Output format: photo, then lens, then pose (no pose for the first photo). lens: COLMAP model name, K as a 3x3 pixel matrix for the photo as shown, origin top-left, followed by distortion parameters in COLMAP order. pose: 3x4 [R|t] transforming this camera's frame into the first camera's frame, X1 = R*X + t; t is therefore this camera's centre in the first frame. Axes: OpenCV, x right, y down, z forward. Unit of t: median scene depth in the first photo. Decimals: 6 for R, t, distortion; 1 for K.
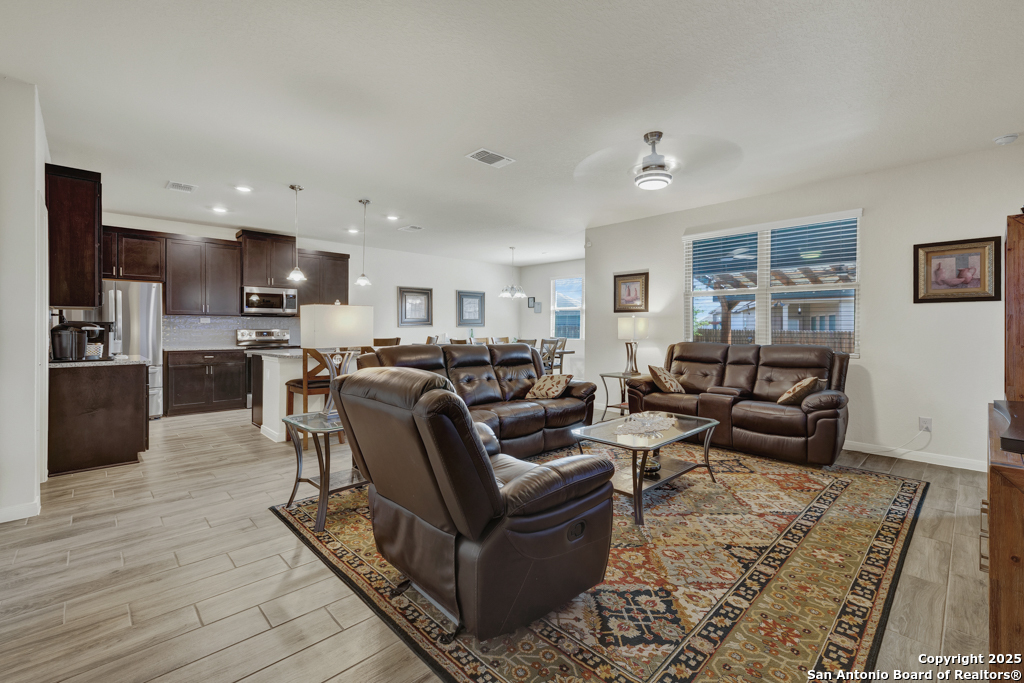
lens RADIAL K [[446.6, 0, 507.8], [0, 446.6, 327.0], [0, 0, 1]] dist [-0.000748, 0.000402]
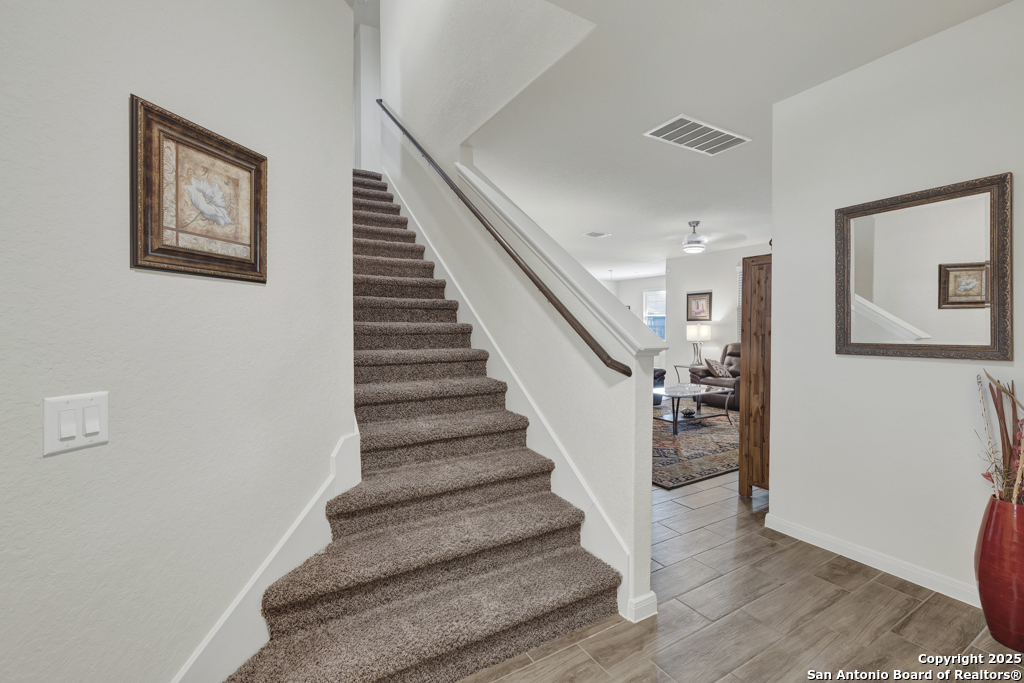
lens RADIAL K [[445.8, 0, 502.9], [0, 445.8, 332.8], [0, 0, 1]] dist [-0.000396, -0.000022]
pose [[0.973748, 0.000045, -0.227628, -0.000270], [0.002983, 0.999912, 0.012959, -0.029524], [0.227609, -0.013297, 0.973662, -0.852422]]
